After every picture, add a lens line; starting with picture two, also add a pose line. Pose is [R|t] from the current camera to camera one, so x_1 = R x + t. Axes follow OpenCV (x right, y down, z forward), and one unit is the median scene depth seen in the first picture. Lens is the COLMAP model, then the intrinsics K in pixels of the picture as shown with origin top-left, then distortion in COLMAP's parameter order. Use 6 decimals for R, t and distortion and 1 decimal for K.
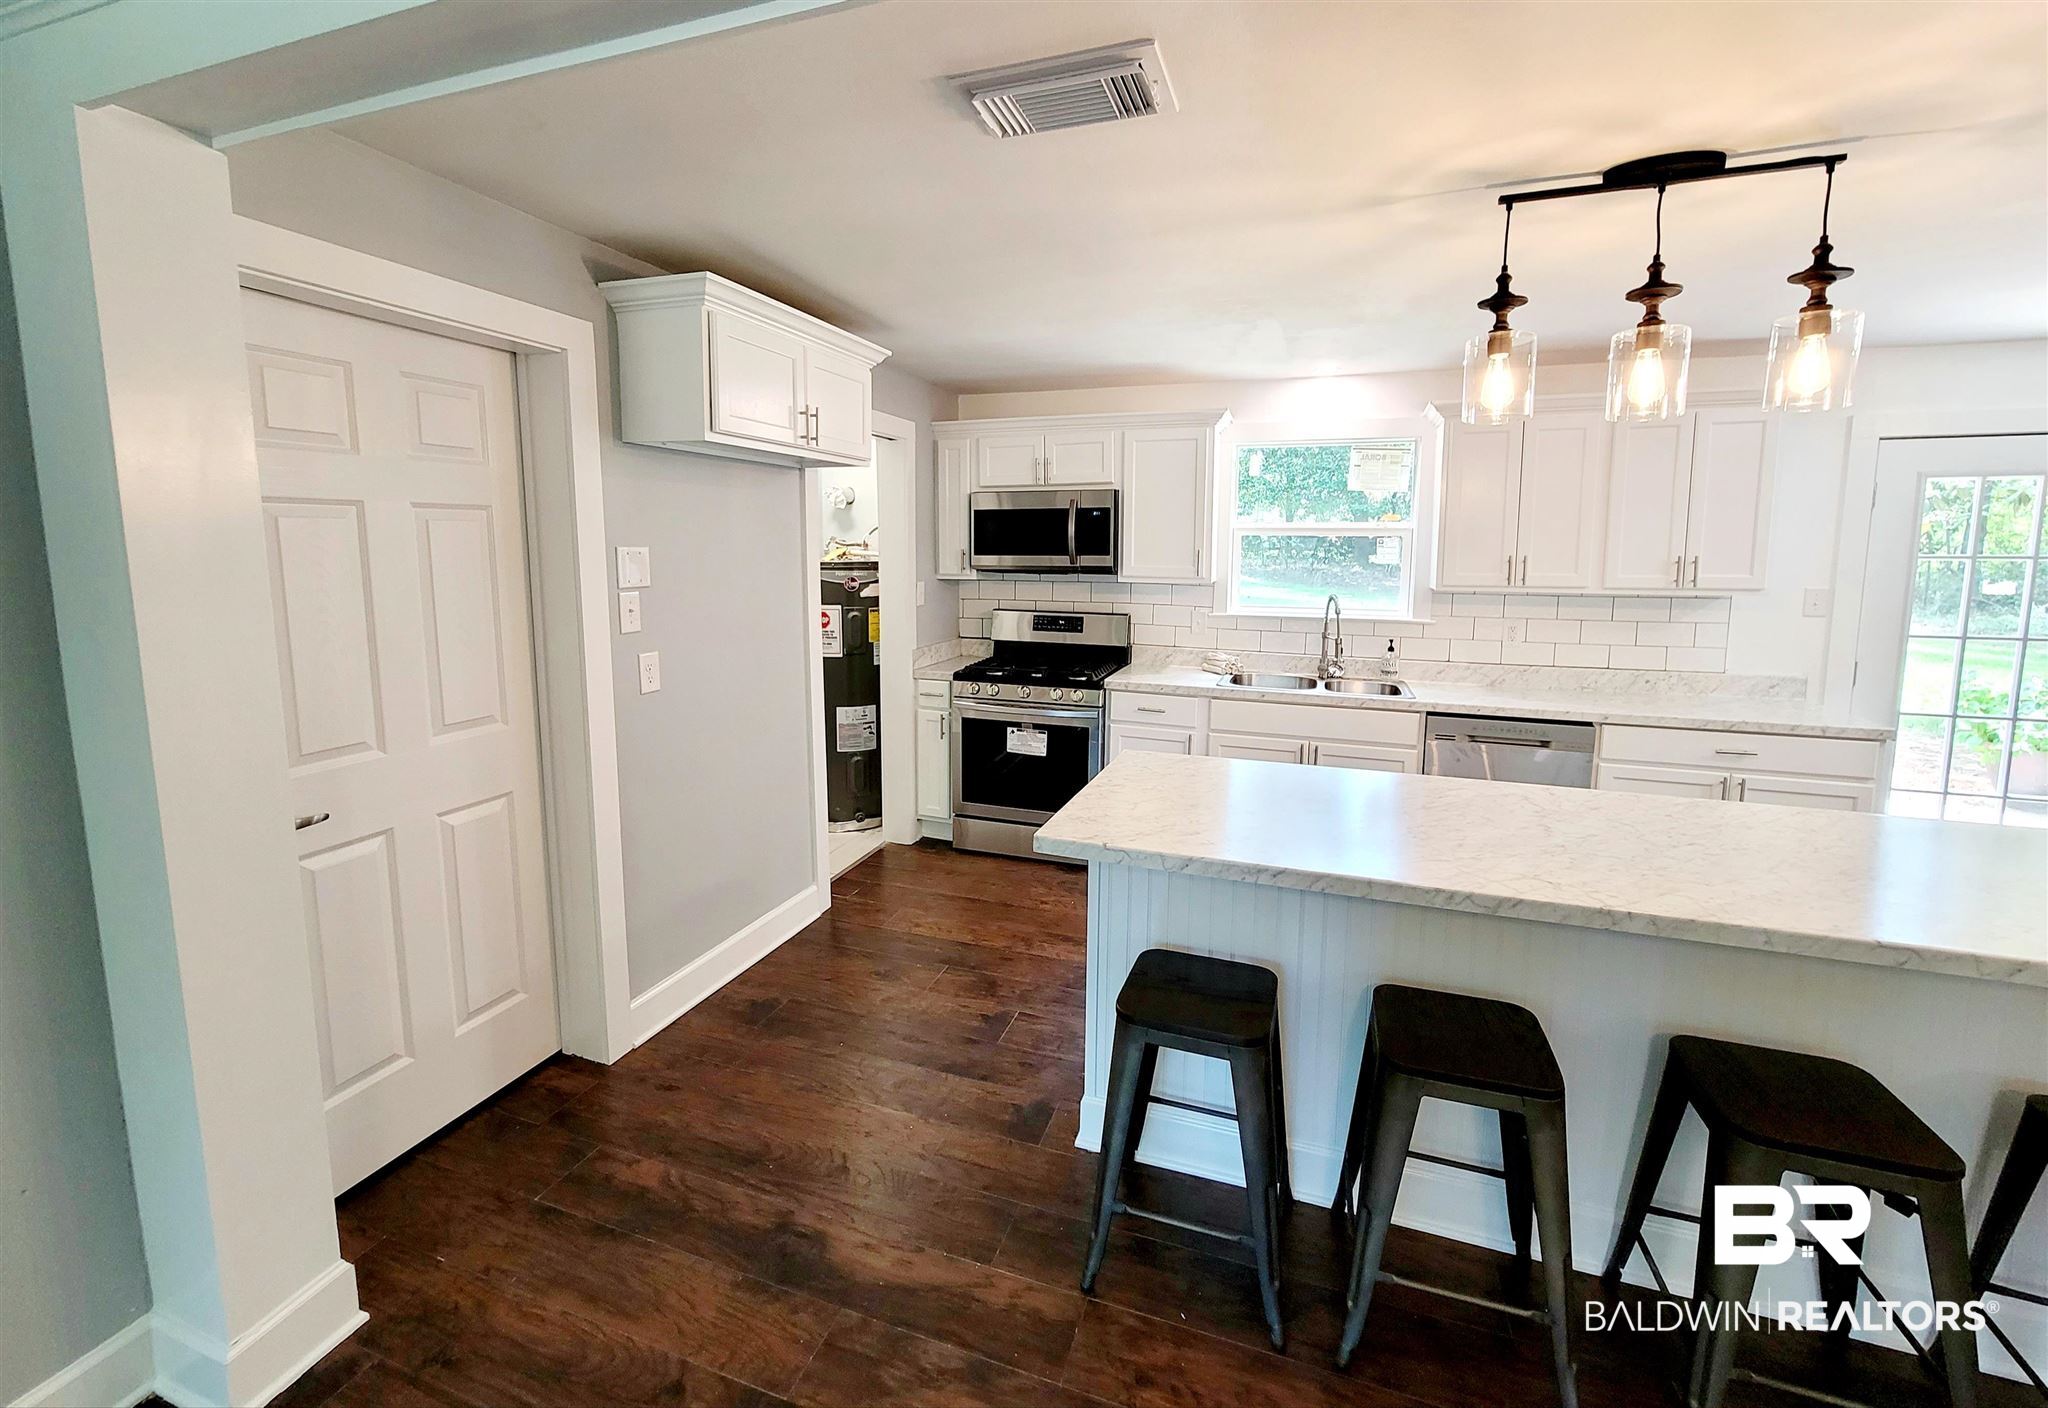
lens RADIAL K [[841.0, 0, 1021.0], [0, 841.0, 636.3], [0, 0, 1]] dist [-0.010001, 0.000604]
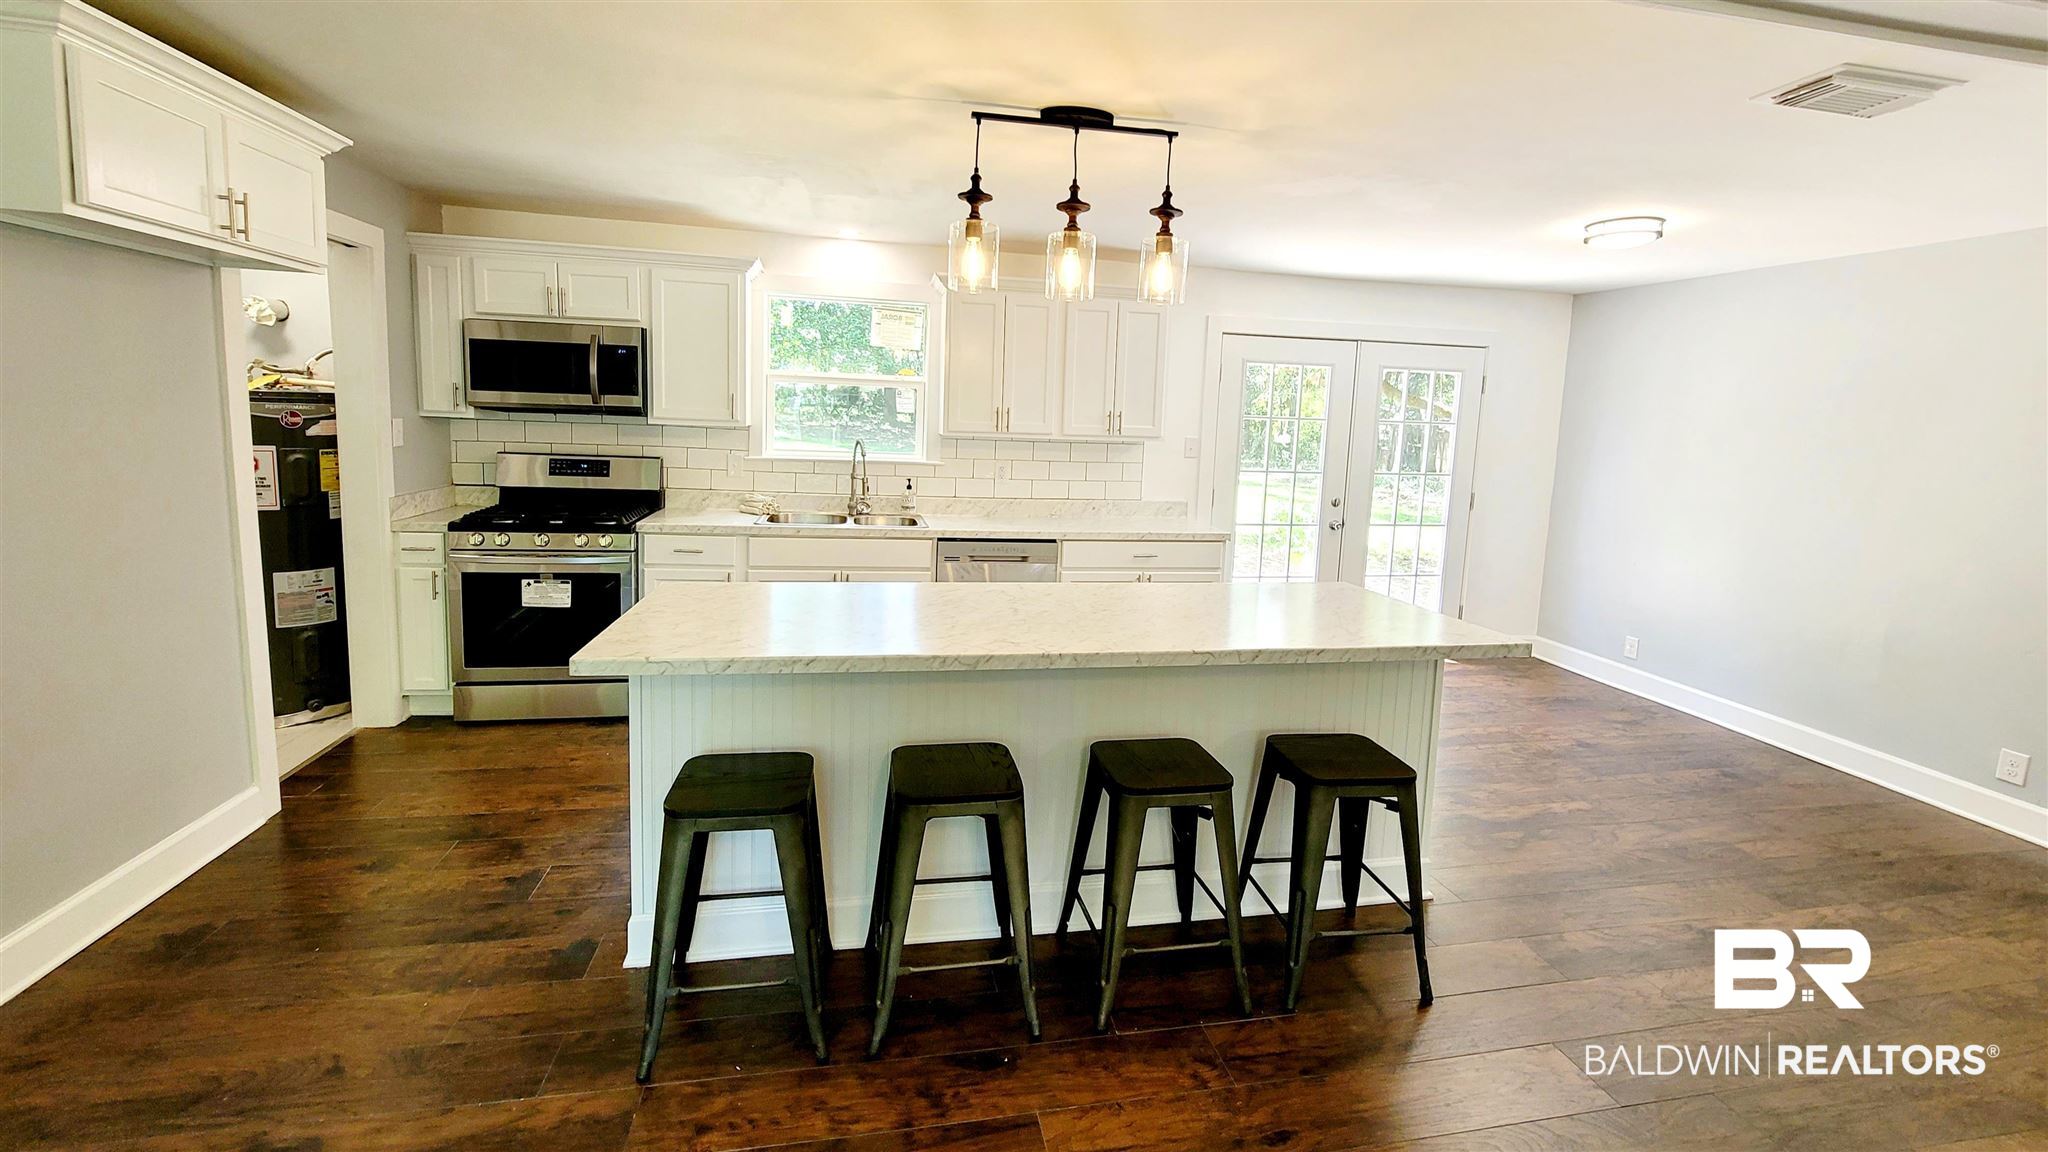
lens RADIAL K [[841.2, 0, 1020.2], [0, 841.2, 508.5], [0, 0, 1]] dist [-0.003593, -0.000085]
pose [[0.860250, -0.028483, 0.509076, -0.015554], [0.019362, 0.999543, 0.023206, 0.024728], [-0.509504, -0.010107, 0.860409, -0.074544]]
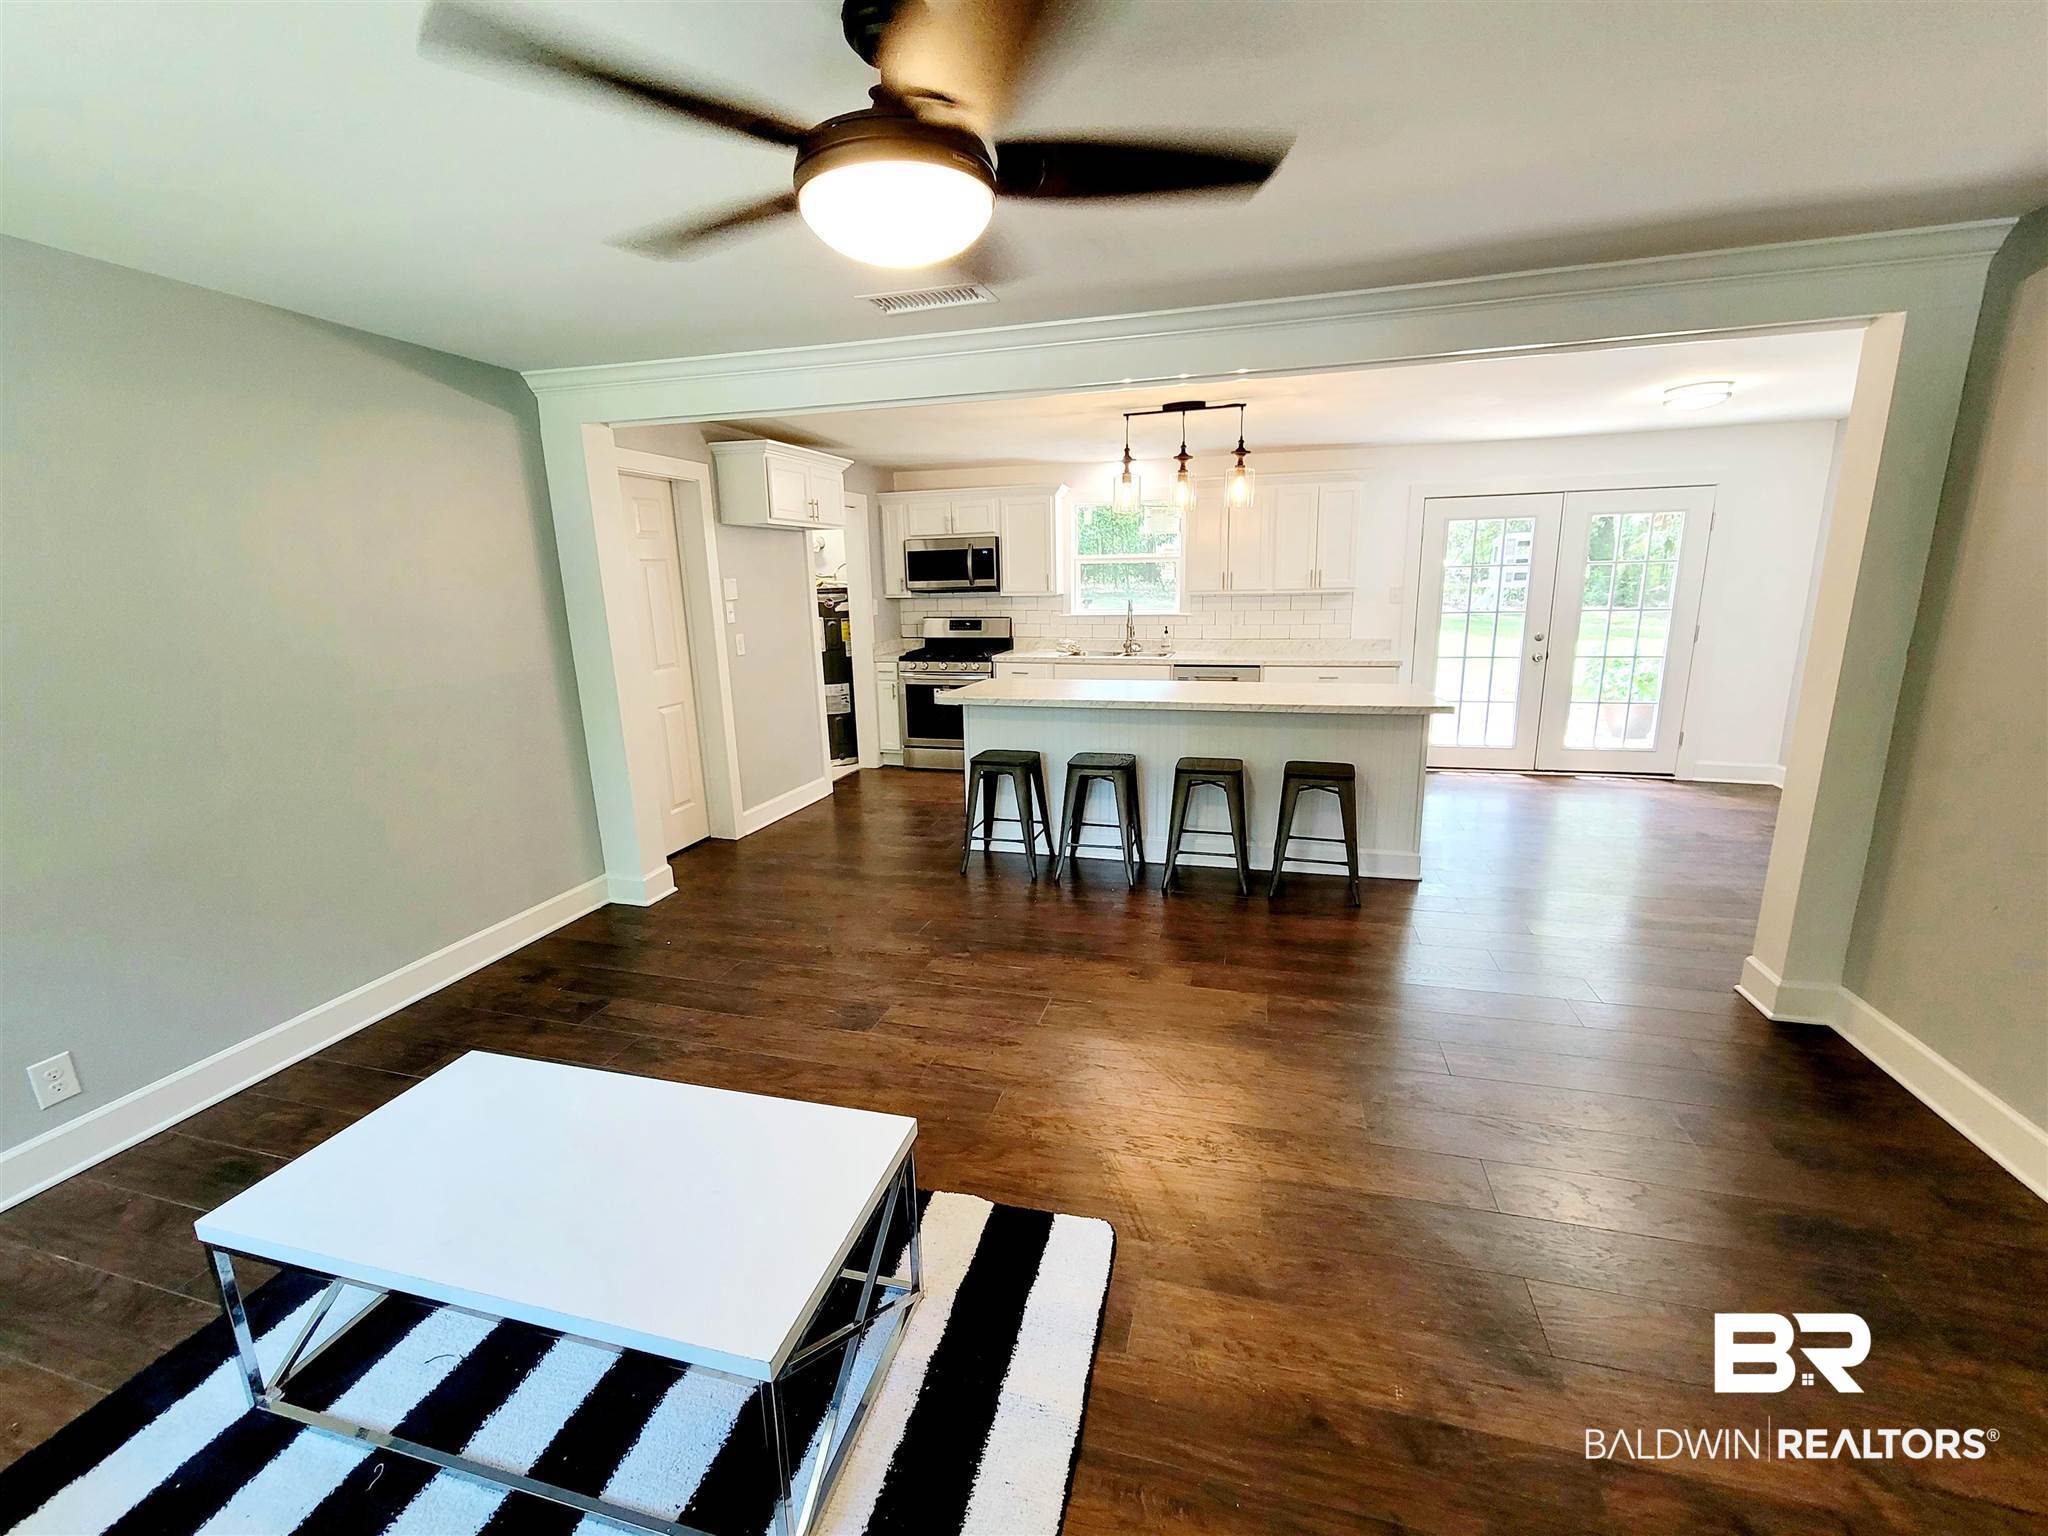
lens RADIAL K [[835.9, 0, 1024.0], [0, 835.9, 768.0], [0, 0, 1]] dist [-0.016371, -0.000051]
pose [[0.997263, -0.040397, 0.061927, 0.061483], [0.032918, 0.992543, 0.117369, 0.094057], [-0.066206, -0.115009, 0.991156, -0.762443]]
